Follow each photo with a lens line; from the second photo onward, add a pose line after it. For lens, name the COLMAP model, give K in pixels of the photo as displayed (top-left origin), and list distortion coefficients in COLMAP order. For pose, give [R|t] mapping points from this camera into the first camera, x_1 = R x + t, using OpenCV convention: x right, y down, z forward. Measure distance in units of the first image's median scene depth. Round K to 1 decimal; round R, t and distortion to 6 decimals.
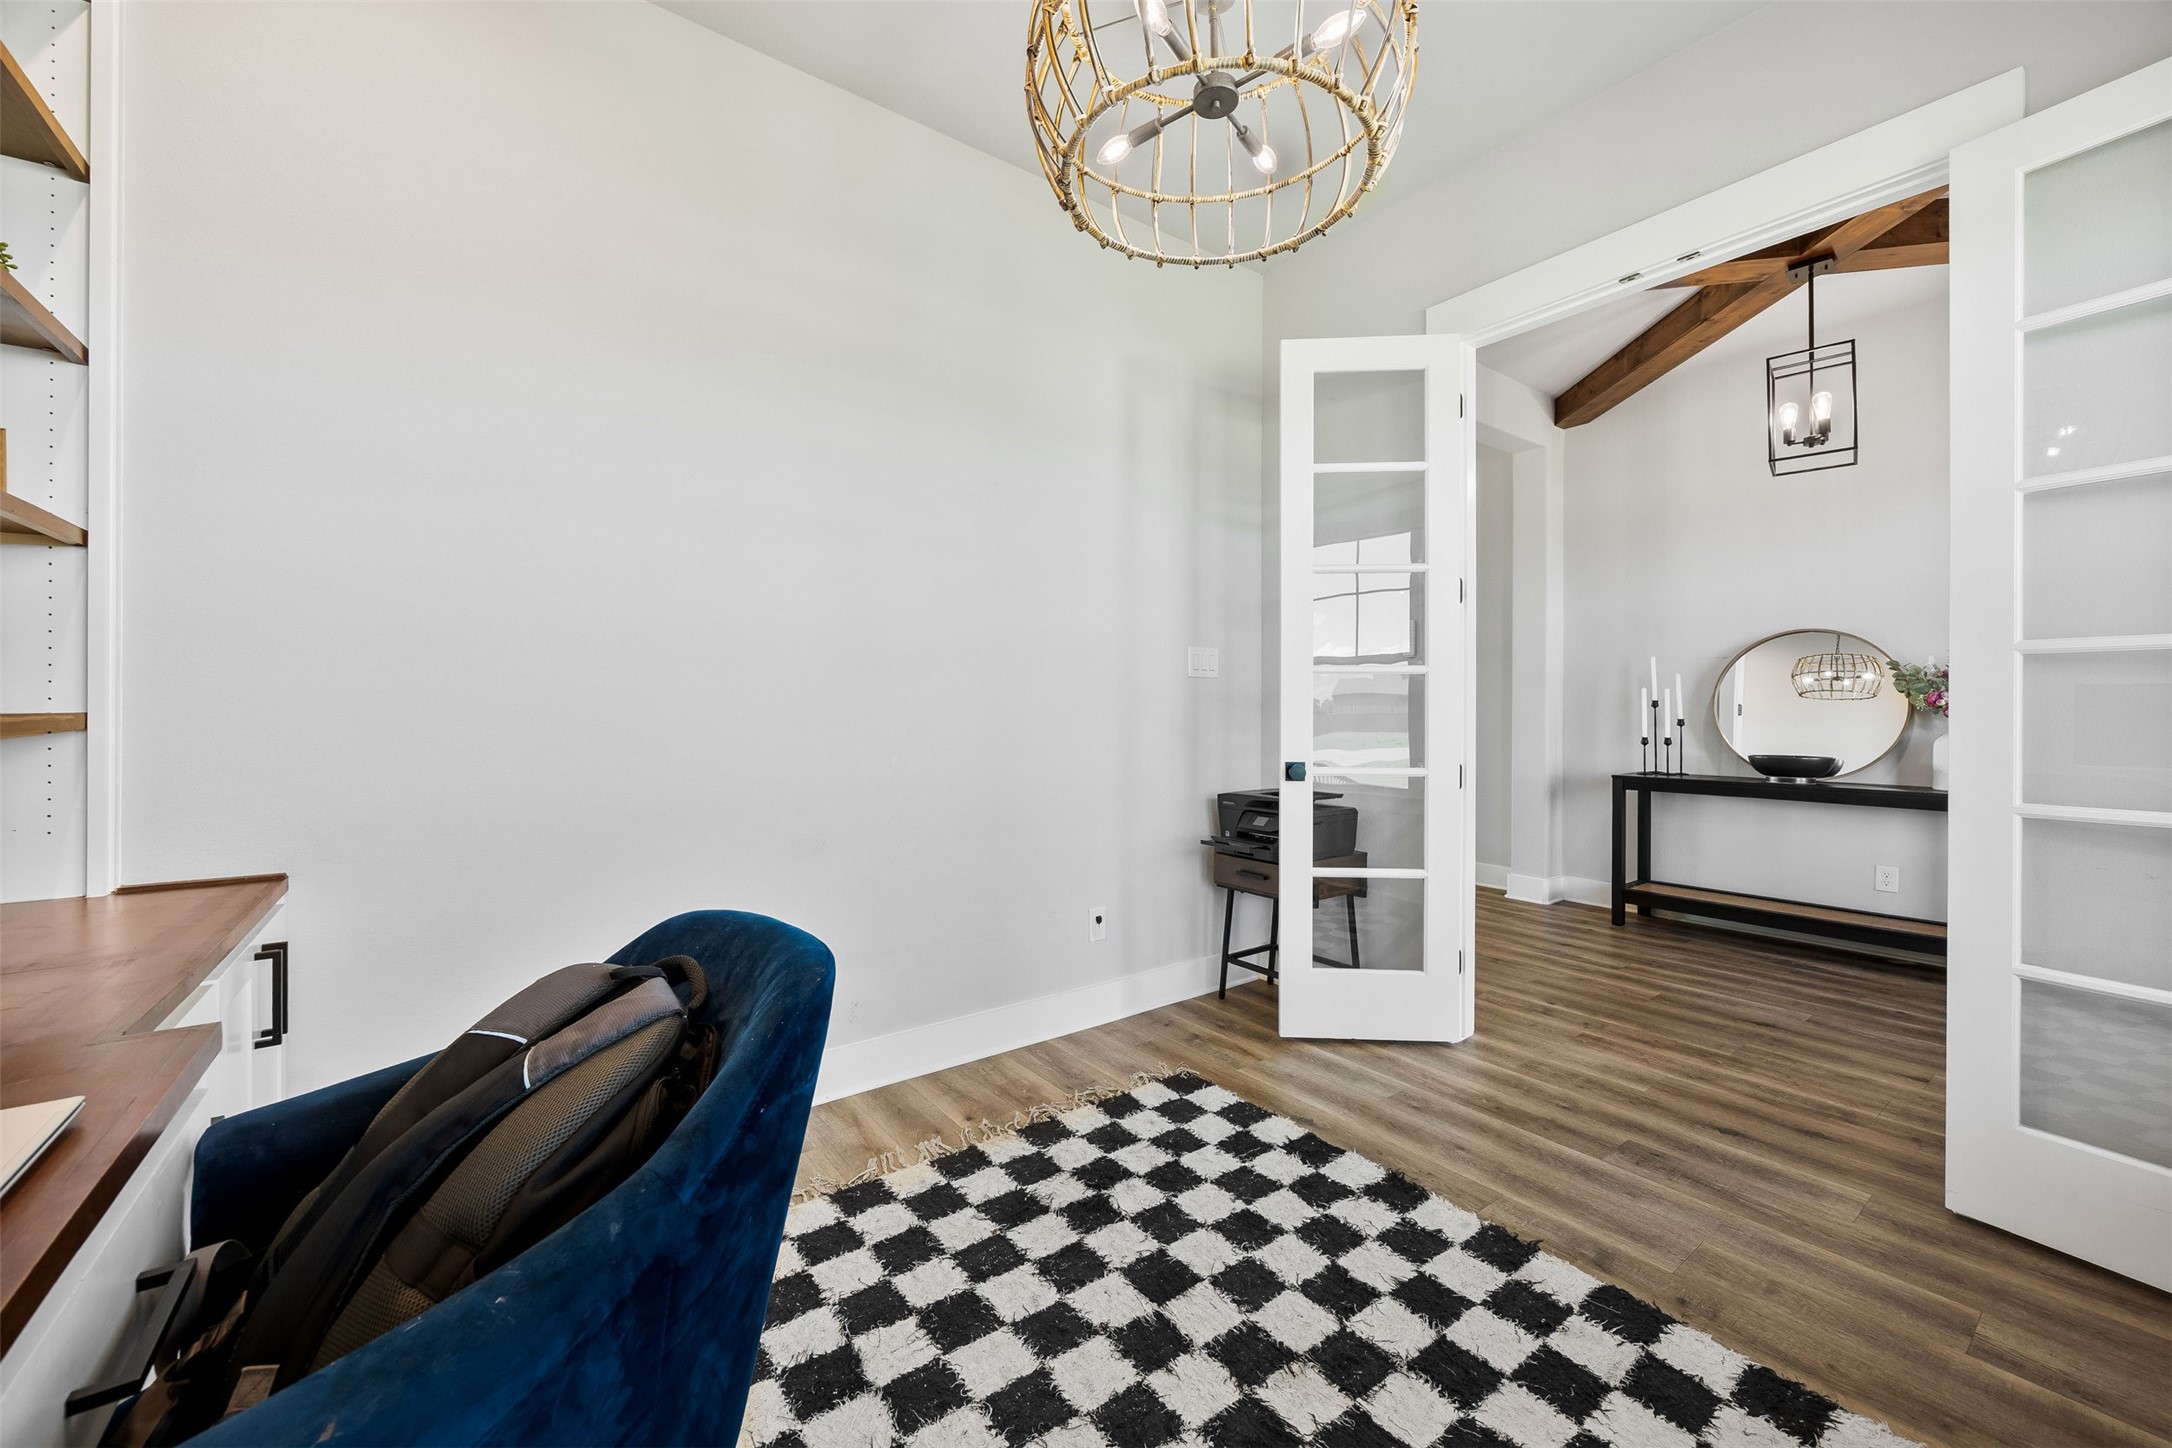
lens RADIAL K [[837.5, 0, 1087.6], [0, 837.5, 716.7], [0, 0, 1]] dist [-0.001160, -0.000095]
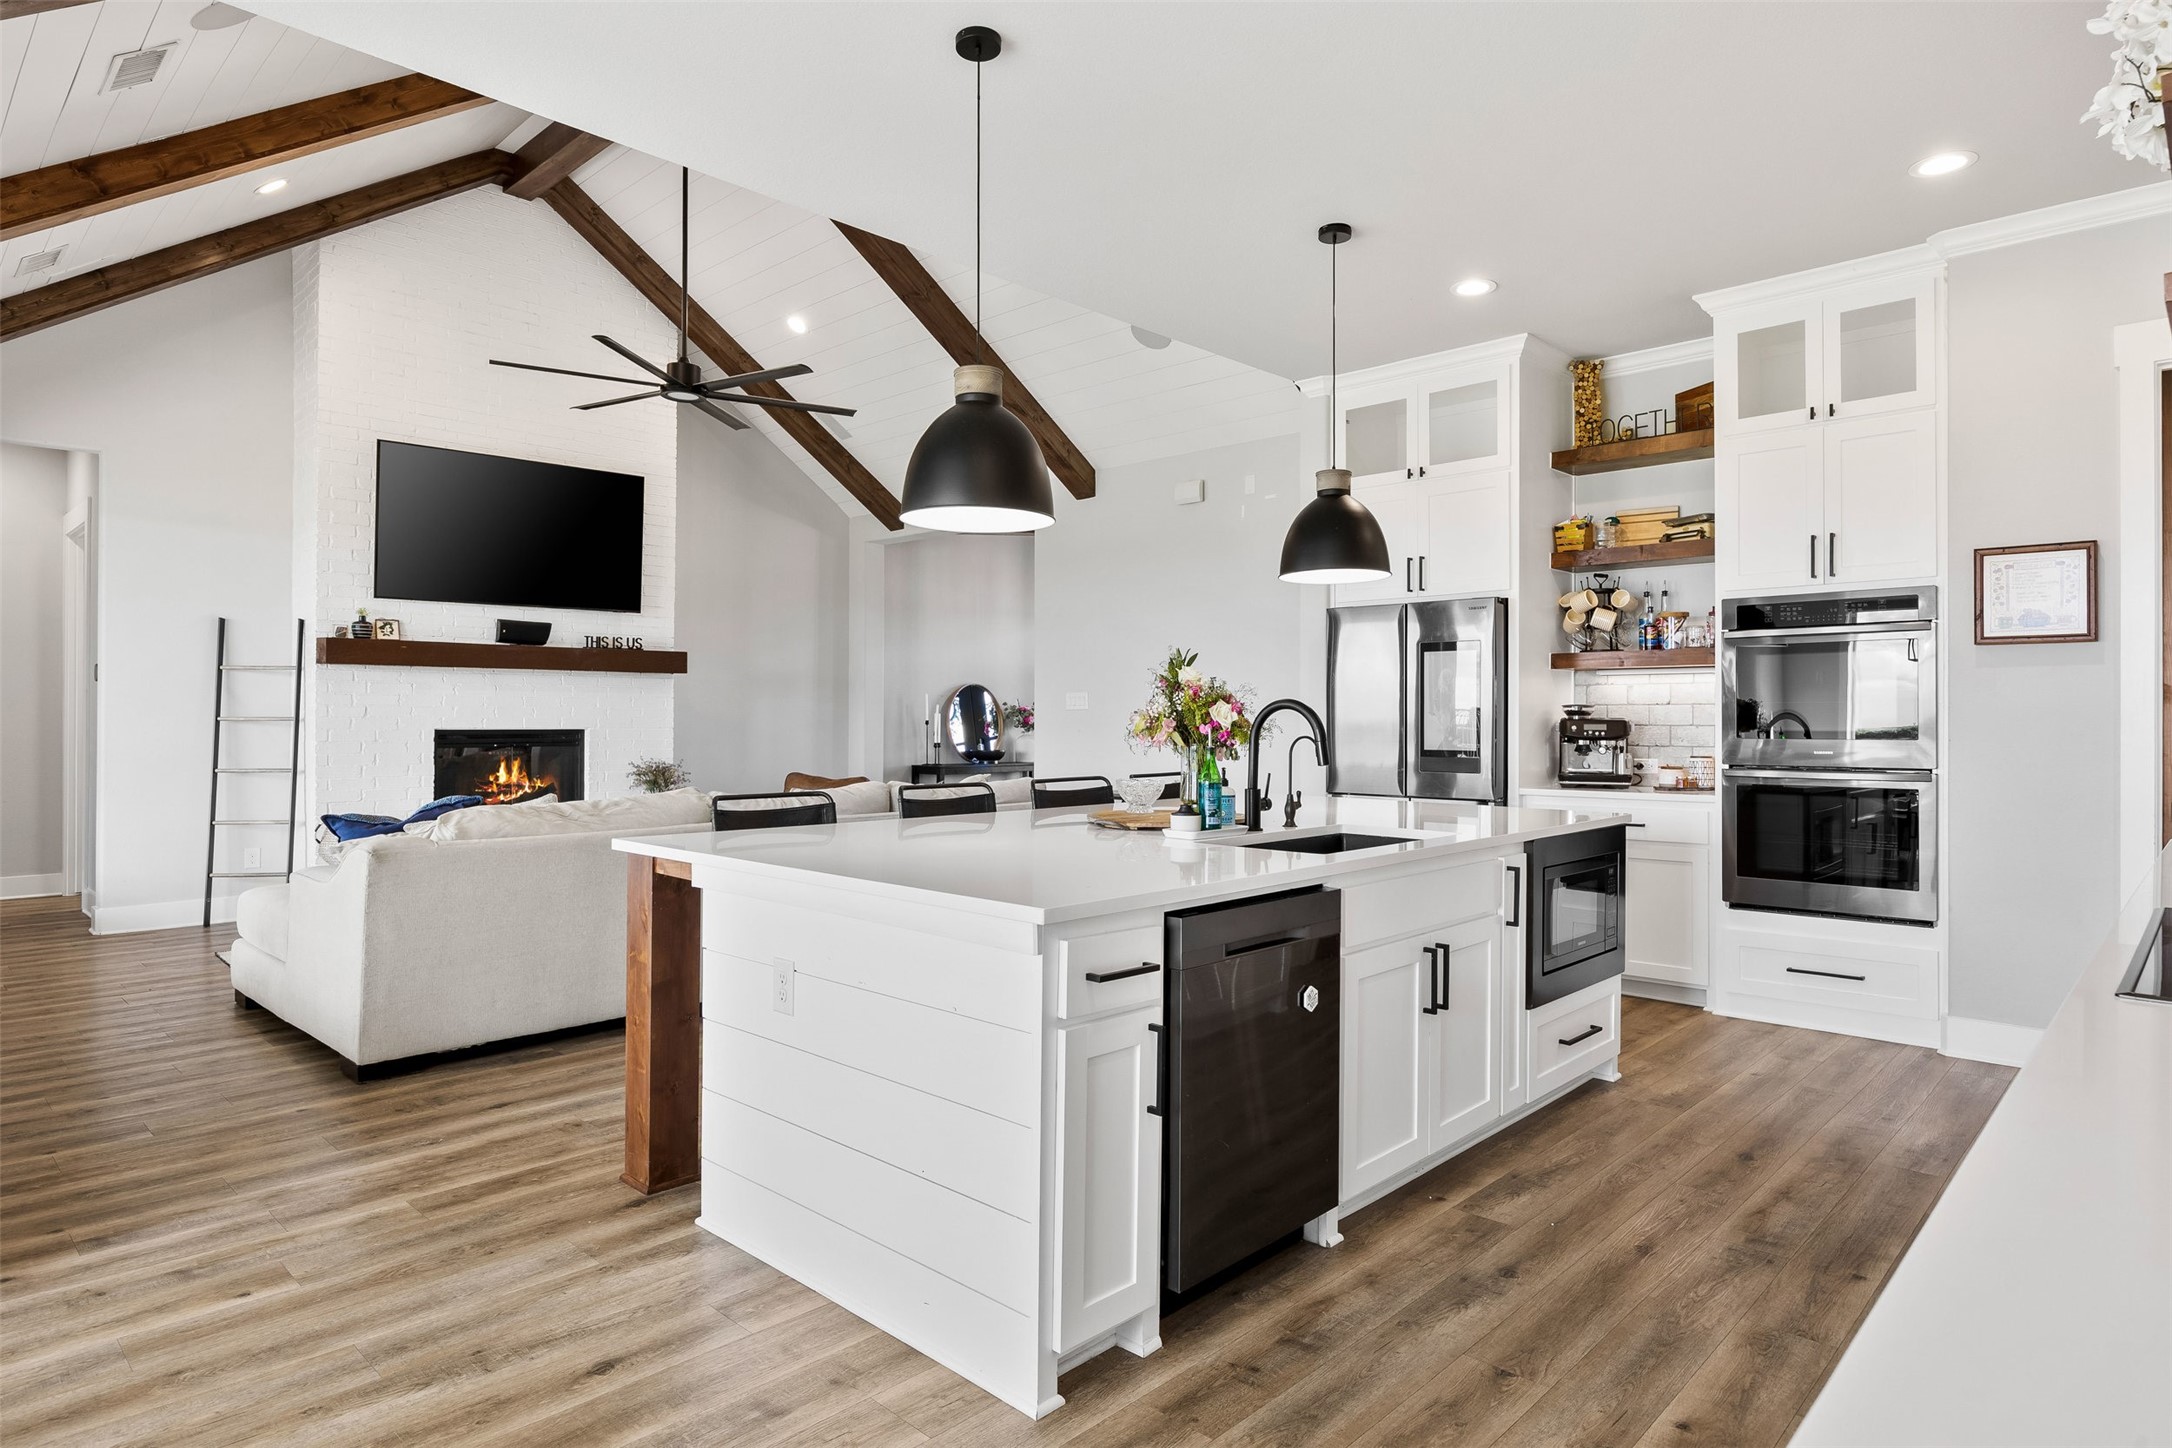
lens RADIAL K [[1214.8, 0, 1091.7], [0, 1214.8, 718.4], [0, 0, 1]] dist [-0.000840, -0.001539]
pose [[-0.164071, -0.003157, 0.986443, -3.814777], [0.009068, 0.999948, 0.004708, -0.072031], [-0.986407, 0.009717, -0.164034, 2.414259]]
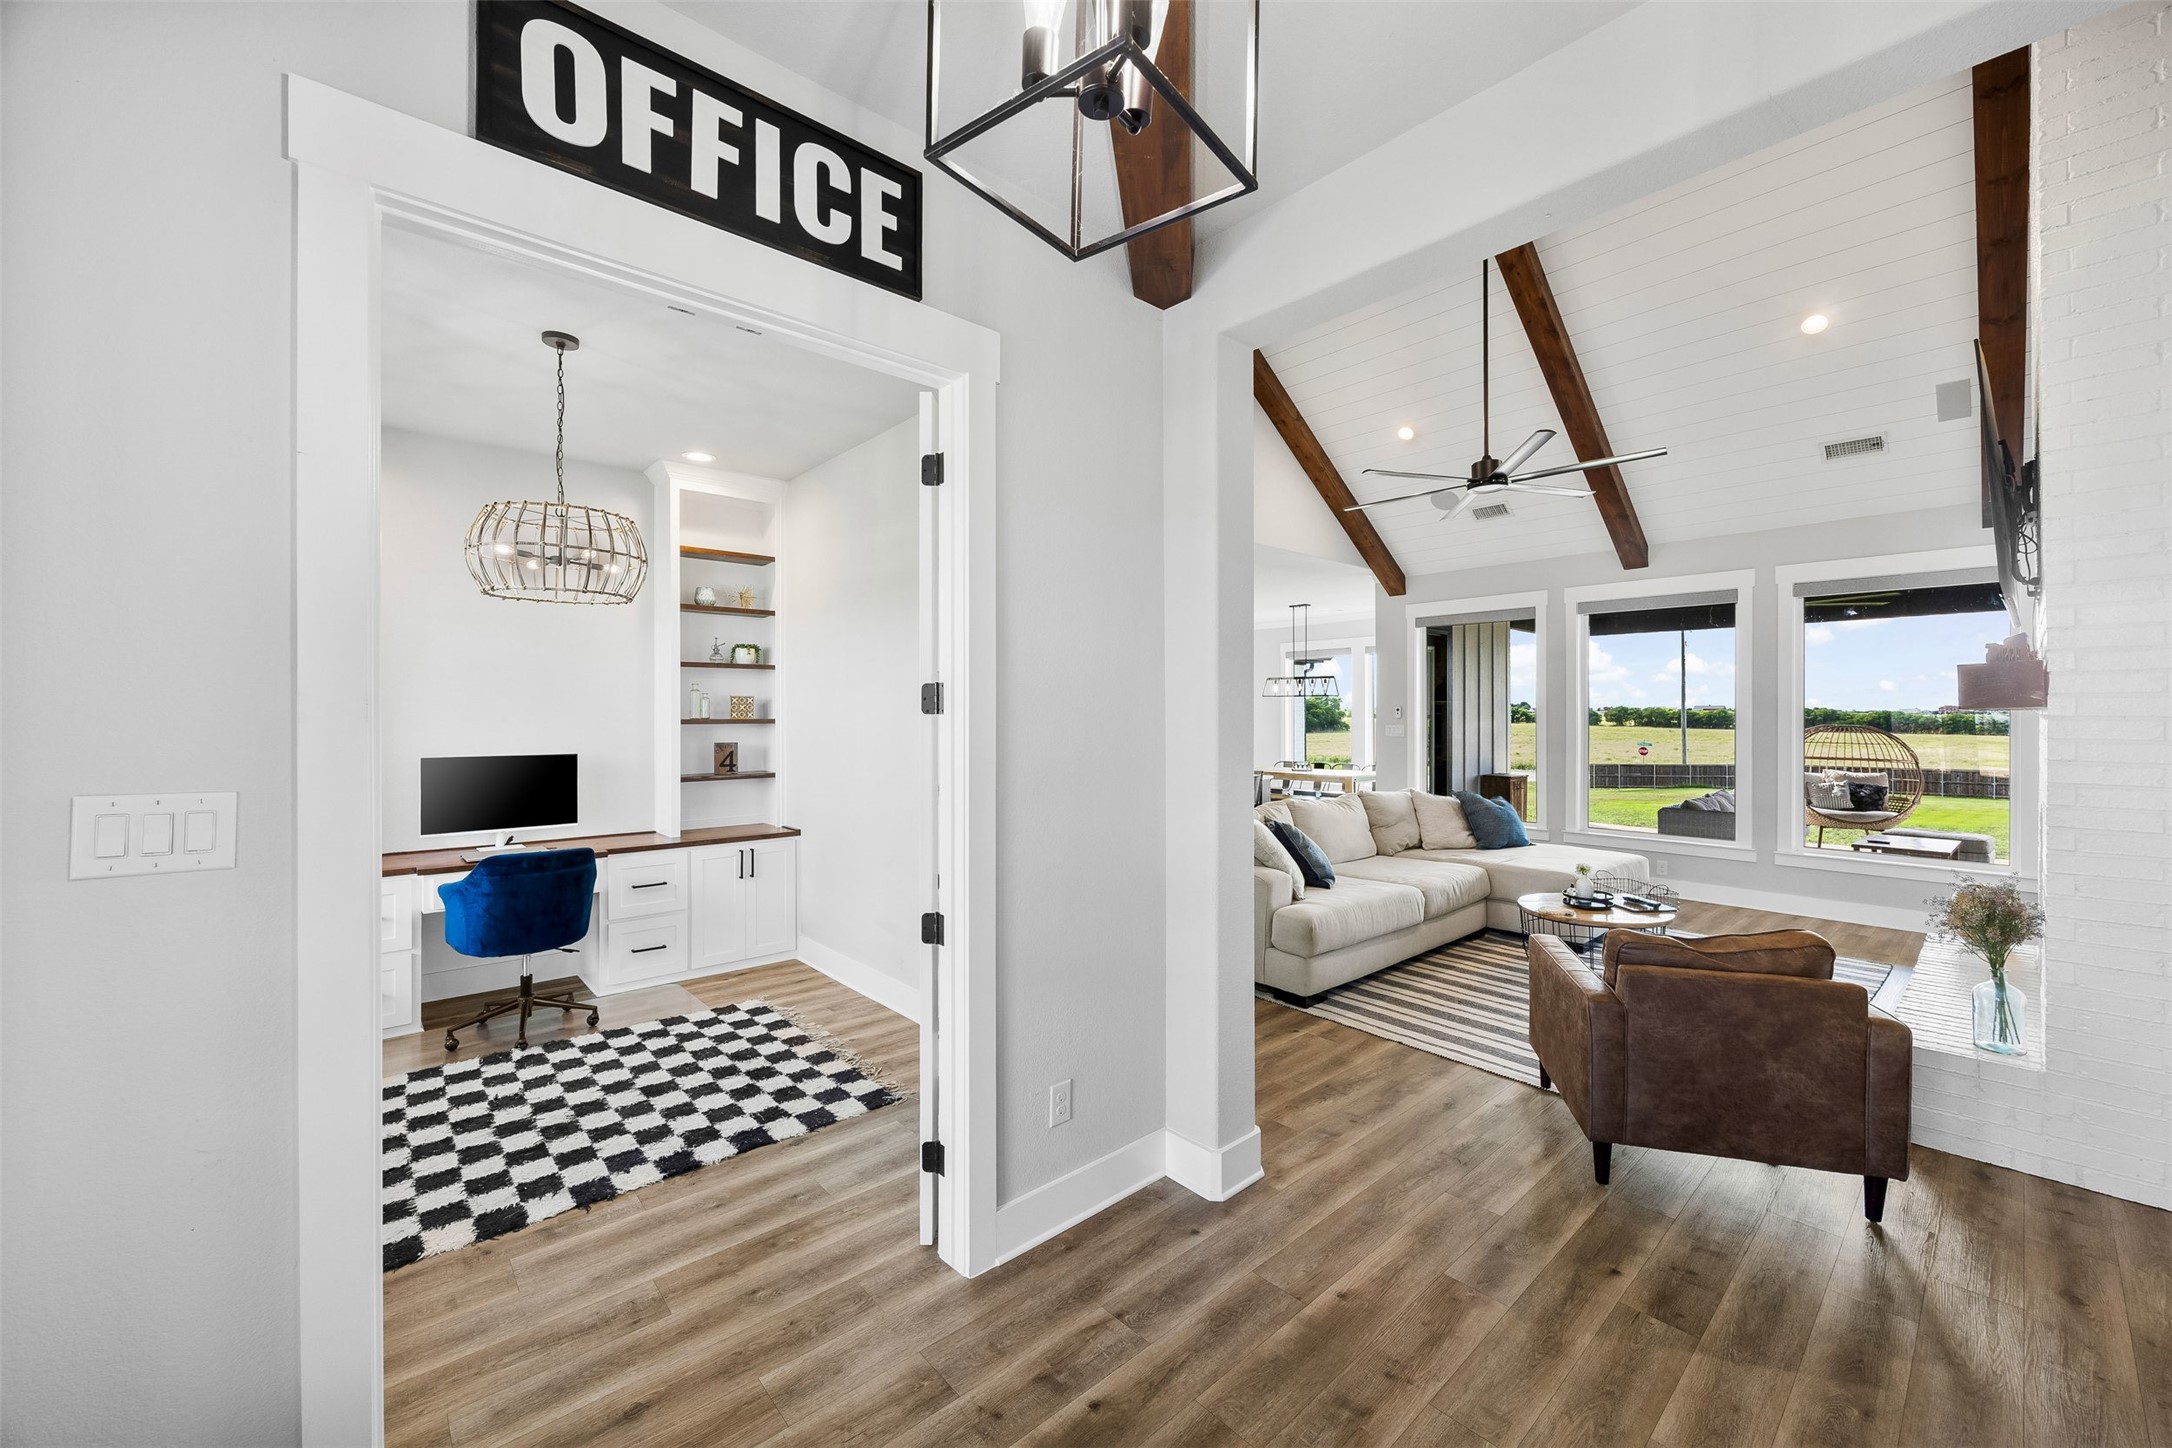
lens RADIAL K [[837.5, 0, 1087.6], [0, 837.5, 716.7], [0, 0, 1]] dist [-0.001160, -0.000095]
pose [[0.085783, 0.000919, -0.996313, 1.797804], [-0.010189, 0.999948, 0.000045, -0.190307], [0.996262, 0.010148, 0.085788, 1.525707]]
